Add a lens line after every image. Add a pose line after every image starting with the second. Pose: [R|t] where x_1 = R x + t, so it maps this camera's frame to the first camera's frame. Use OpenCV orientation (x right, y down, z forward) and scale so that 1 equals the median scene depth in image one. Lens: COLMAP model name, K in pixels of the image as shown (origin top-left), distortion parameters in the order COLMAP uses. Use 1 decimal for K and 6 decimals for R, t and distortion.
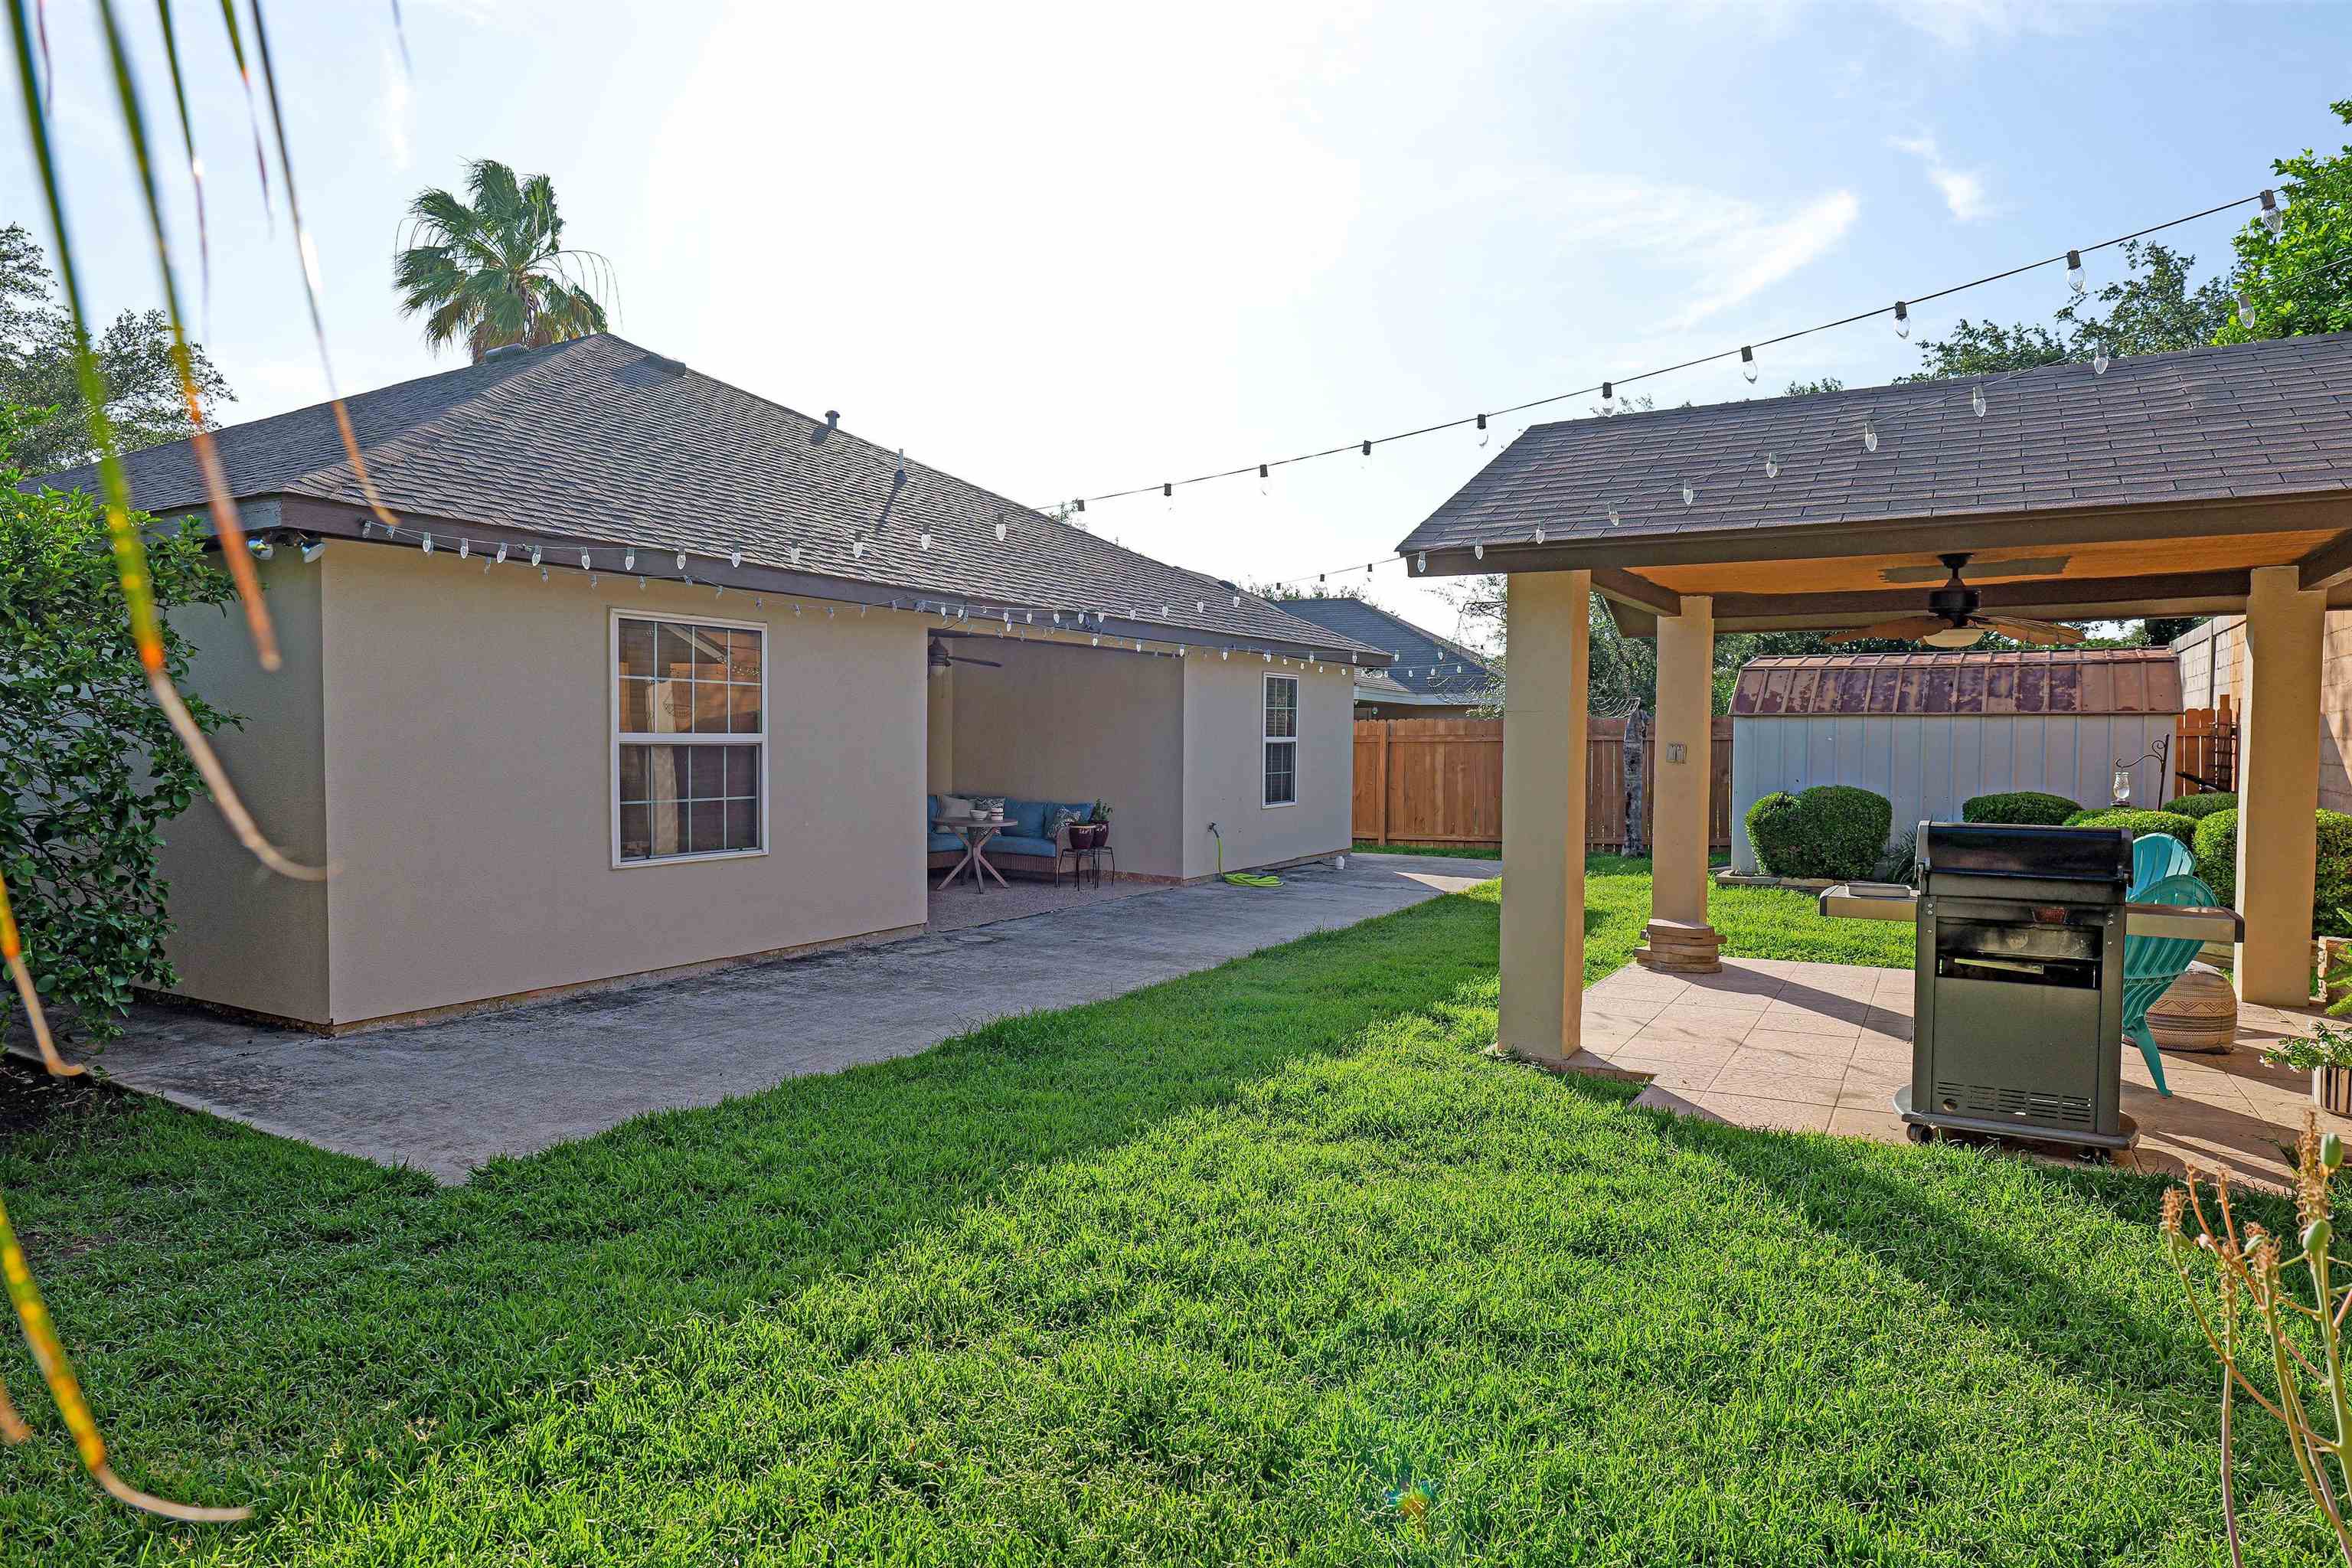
lens RADIAL K [[1387.6, 0, 1170.0], [0, 1387.6, 787.5], [0, 0, 1]] dist [-0.004062, -0.000315]
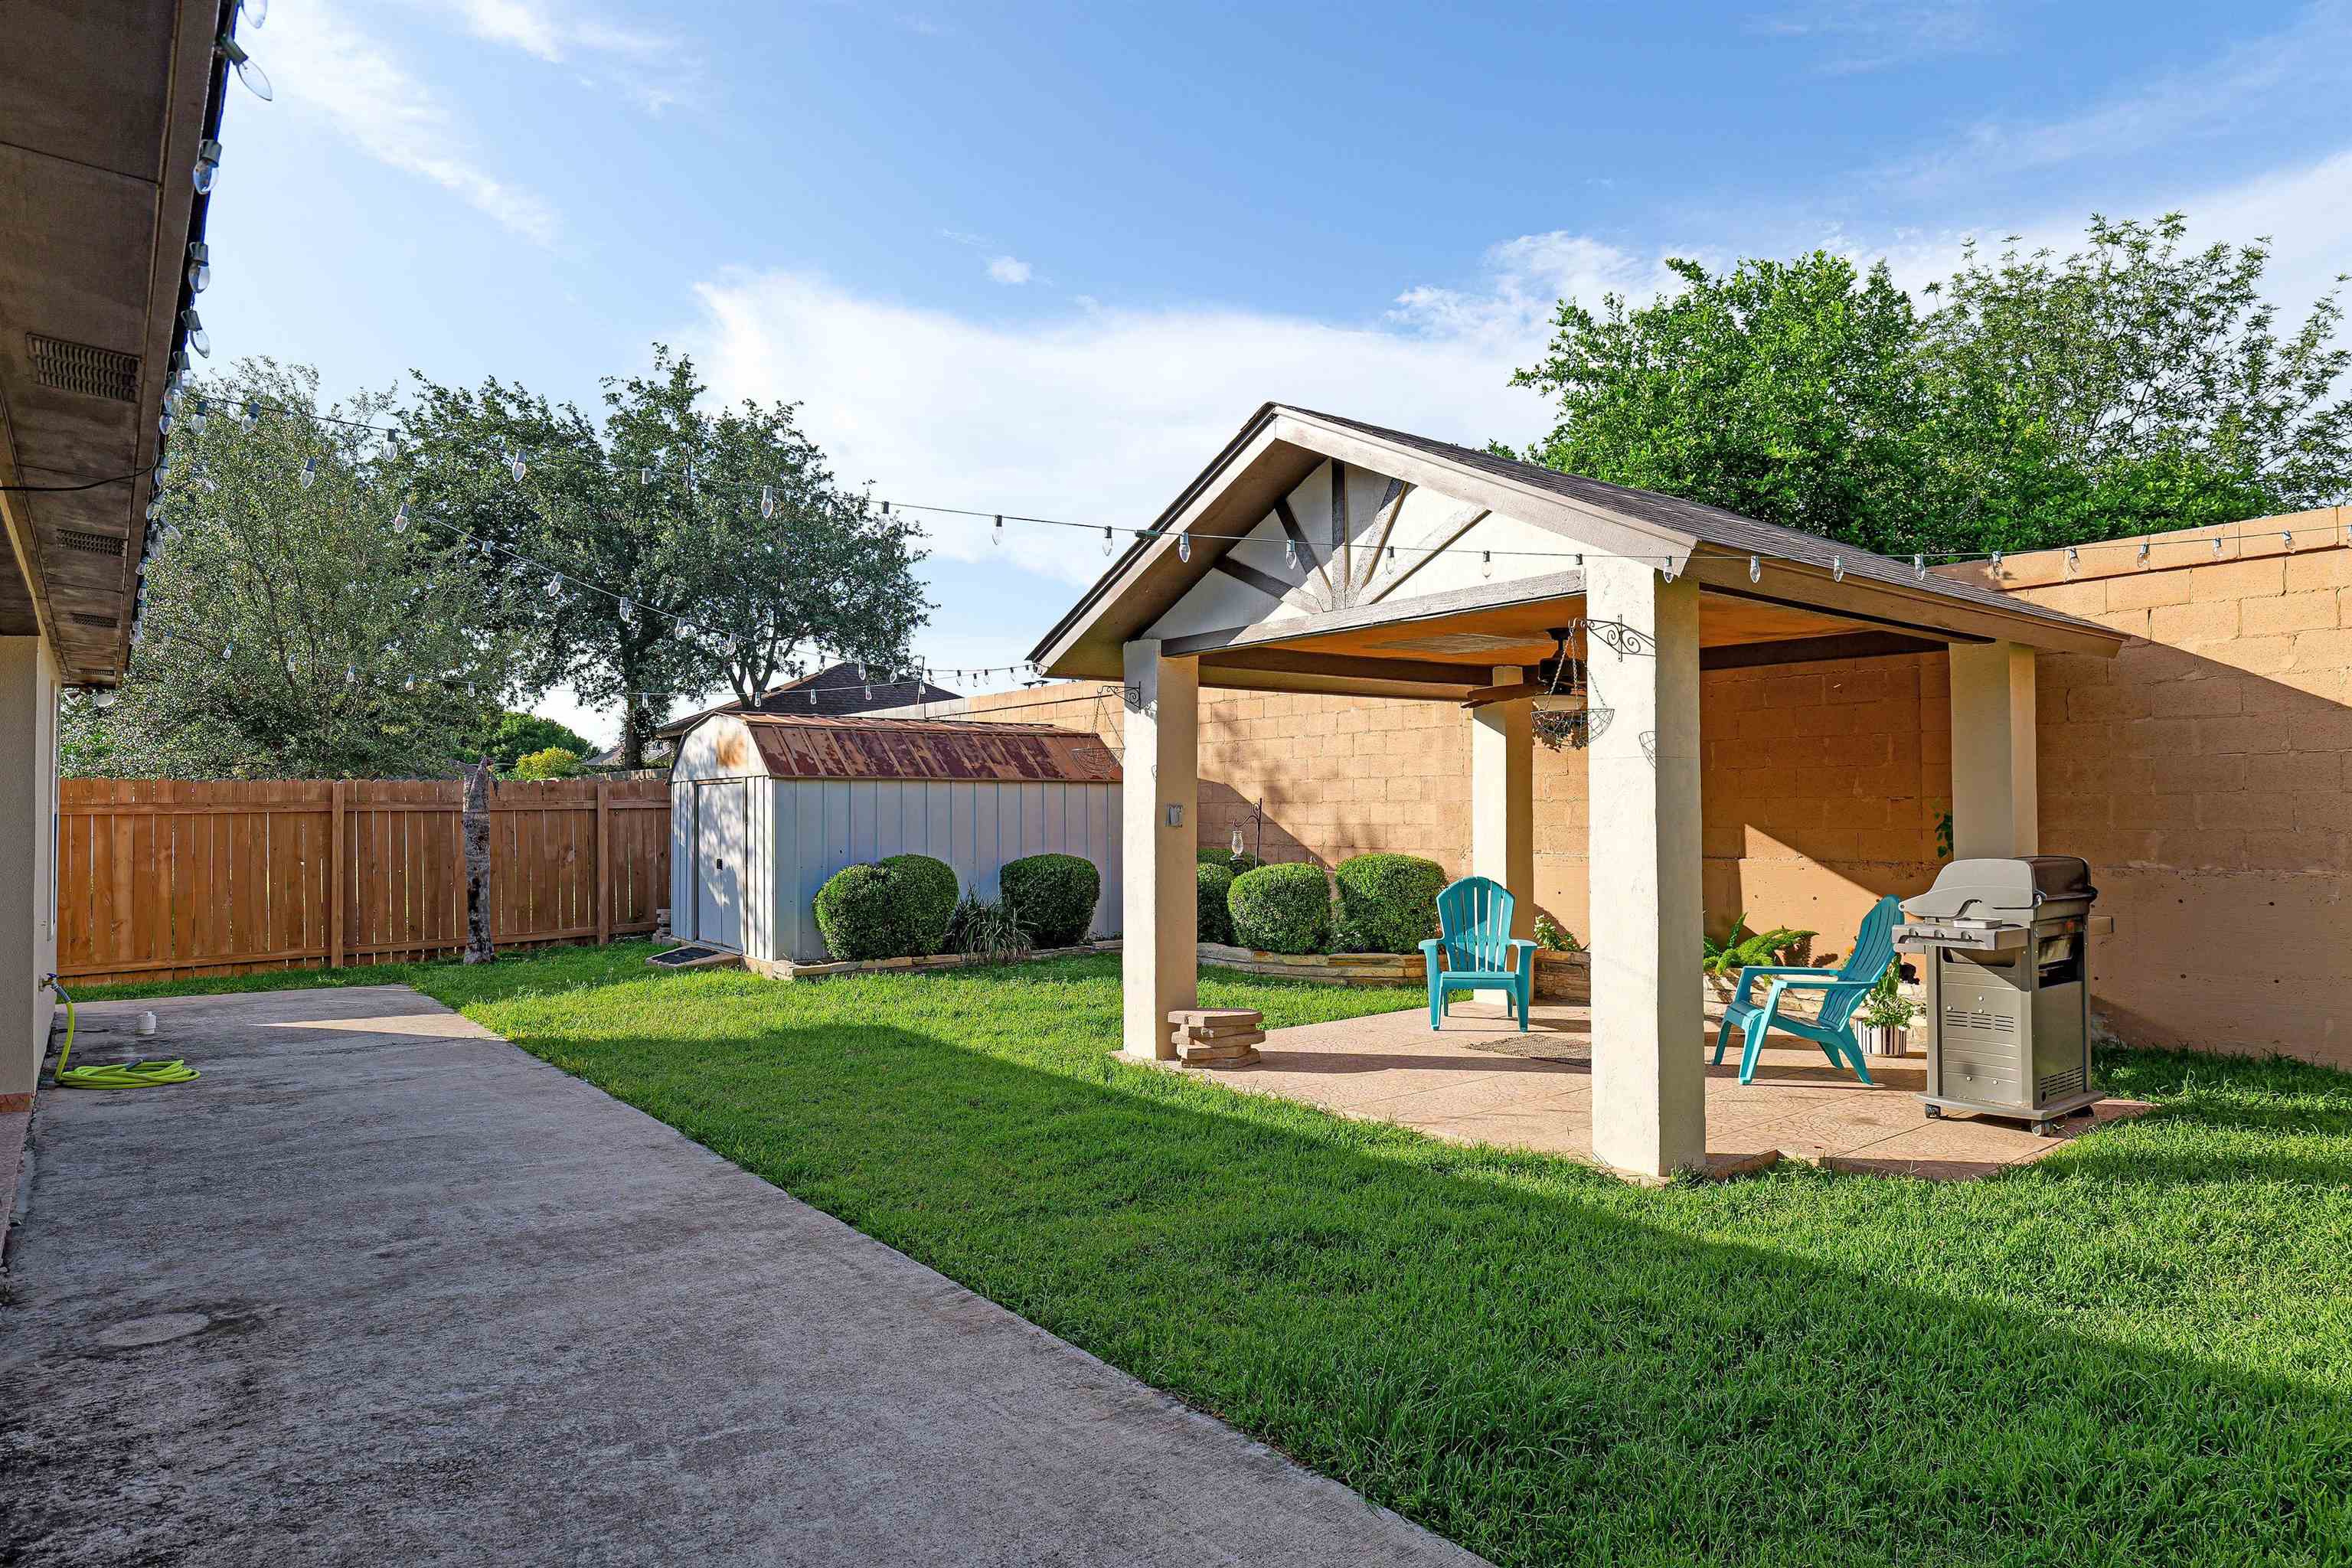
lens RADIAL K [[1387.6, 0, 1188.0], [0, 1387.6, 783.0], [0, 0, 1]] dist [-0.004062, -0.000315]
pose [[0.363924, 0.011934, 0.931352, -0.212785], [0.039920, 0.998799, -0.028397, -0.010044], [-0.930573, 0.047514, 0.363011, 0.326783]]
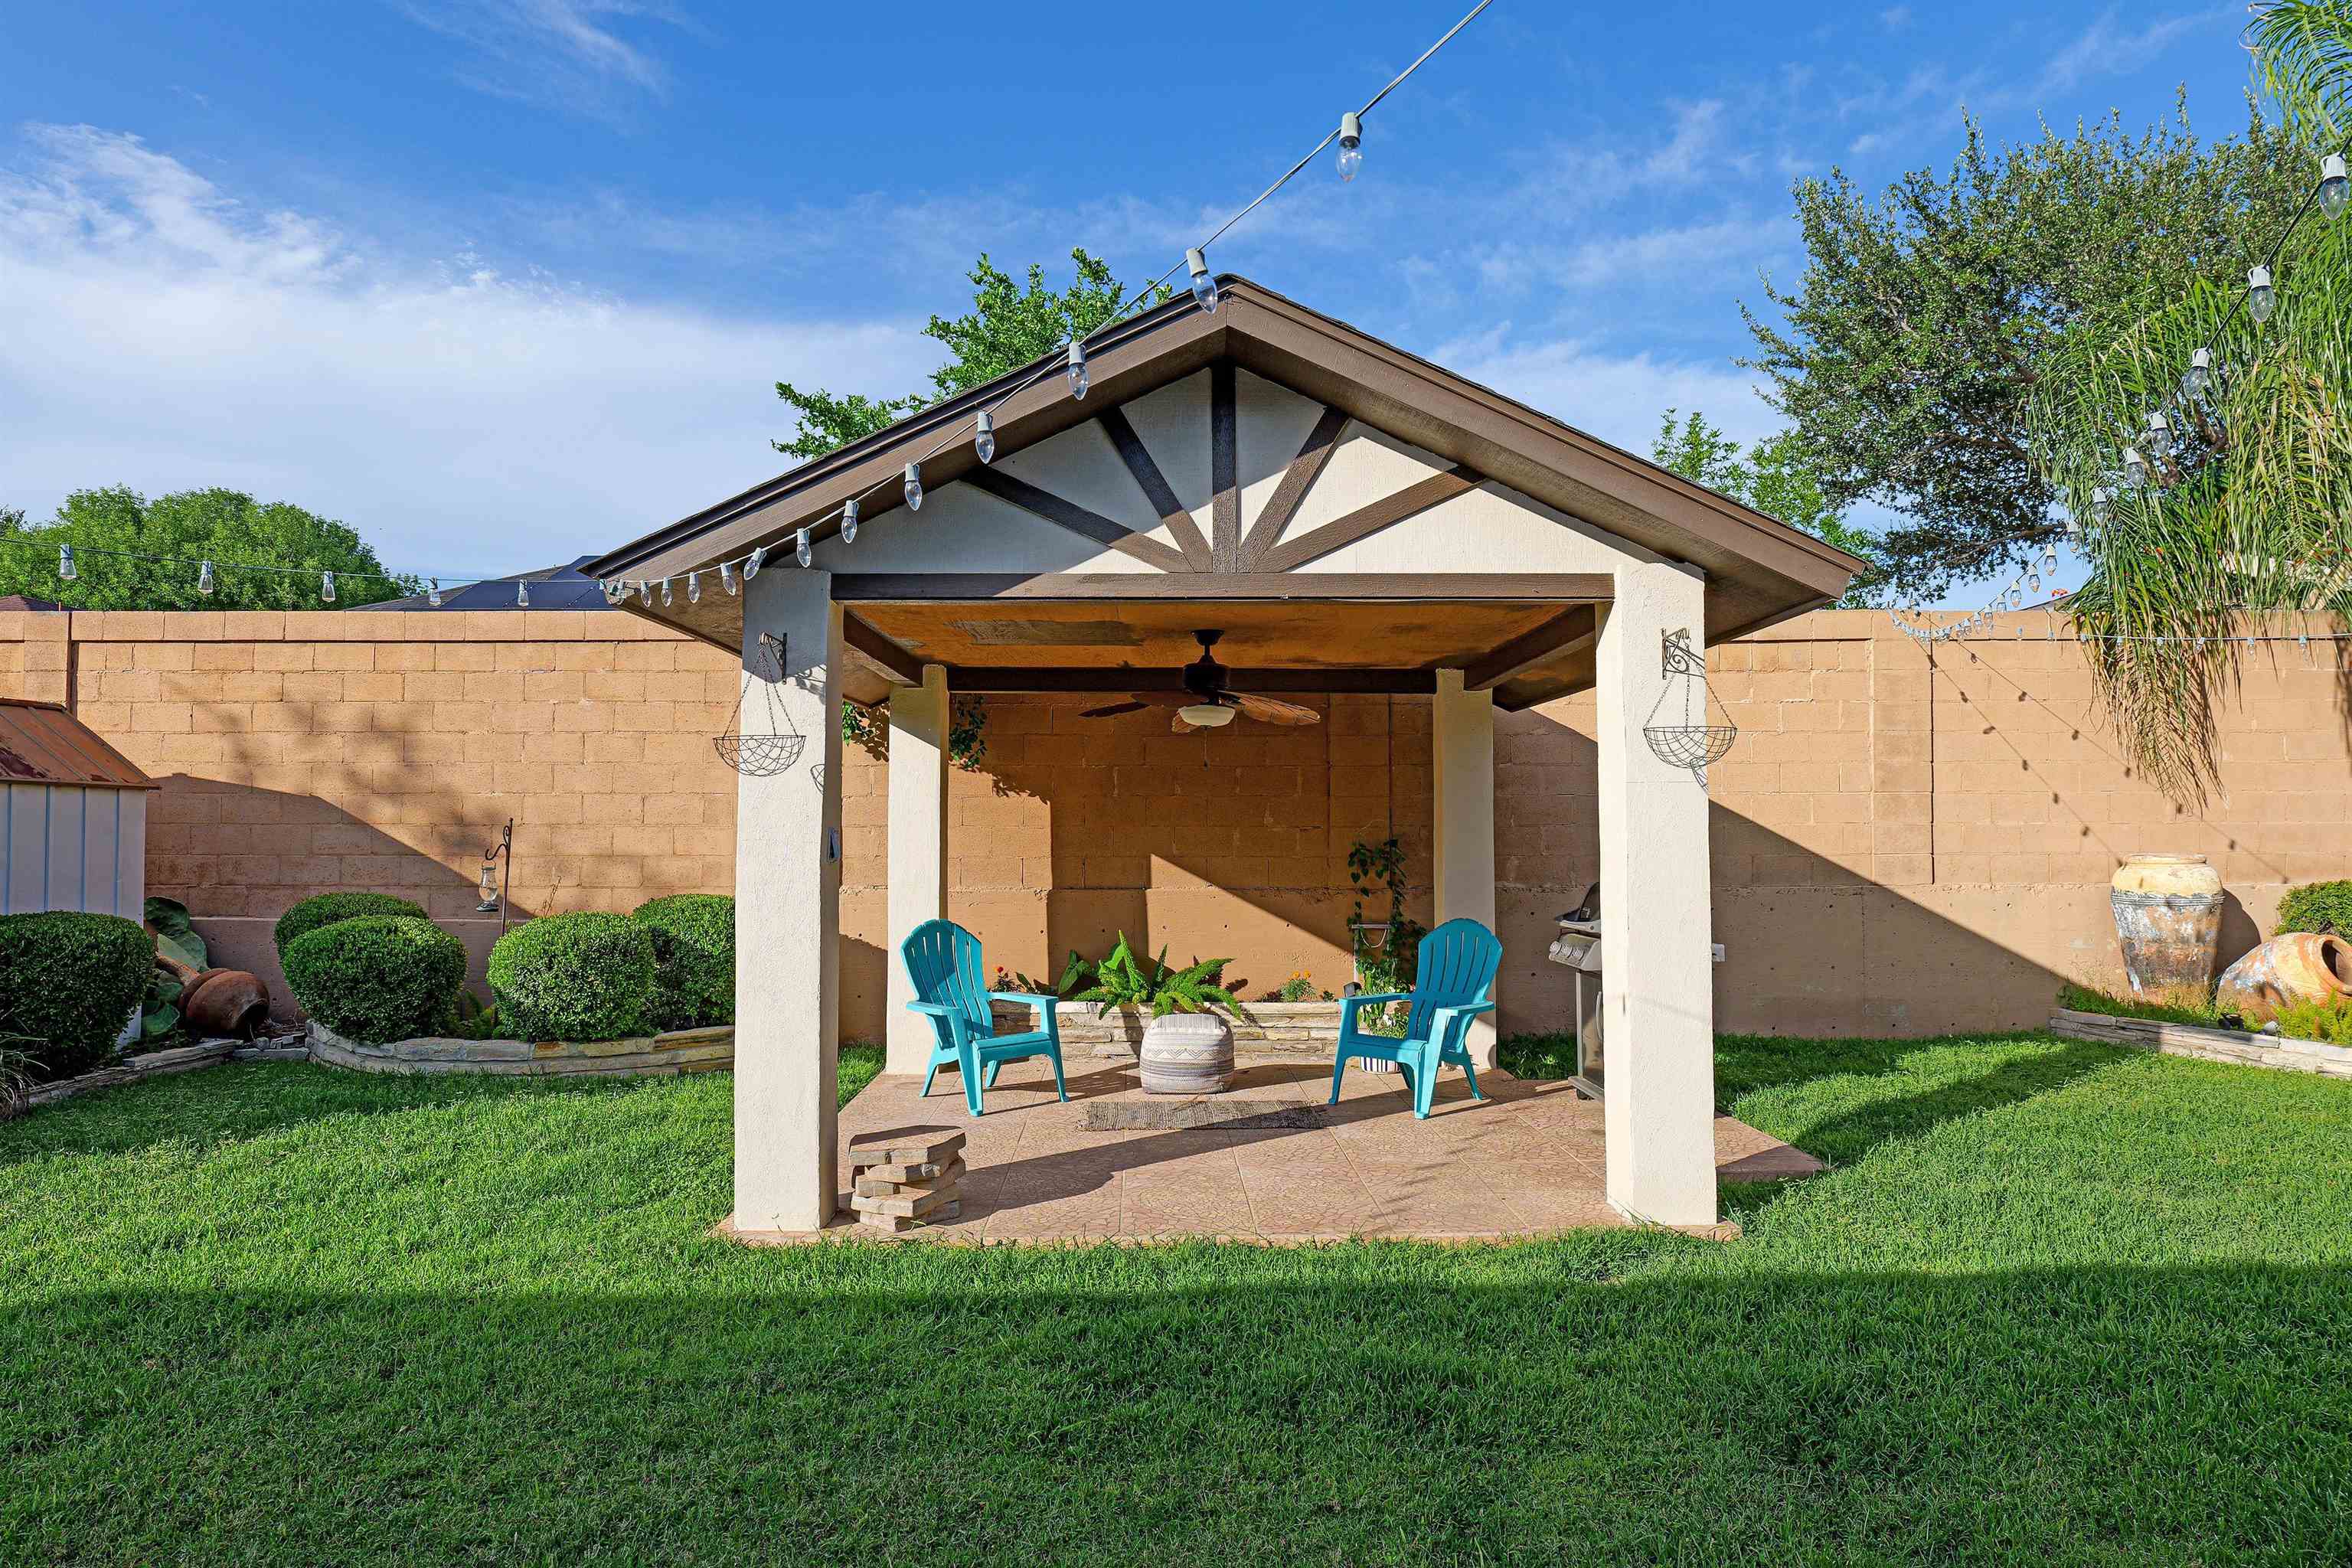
lens RADIAL K [[1387.6, 0, 1177.8], [0, 1387.6, 798.9], [0, 0, 1]] dist [-0.004062, -0.000315]
pose [[-0.521153, 0.015579, 0.853321, -0.091419], [0.027173, 0.999629, -0.001654, -0.019300], [-0.853030, 0.022325, -0.521384, 0.569533]]
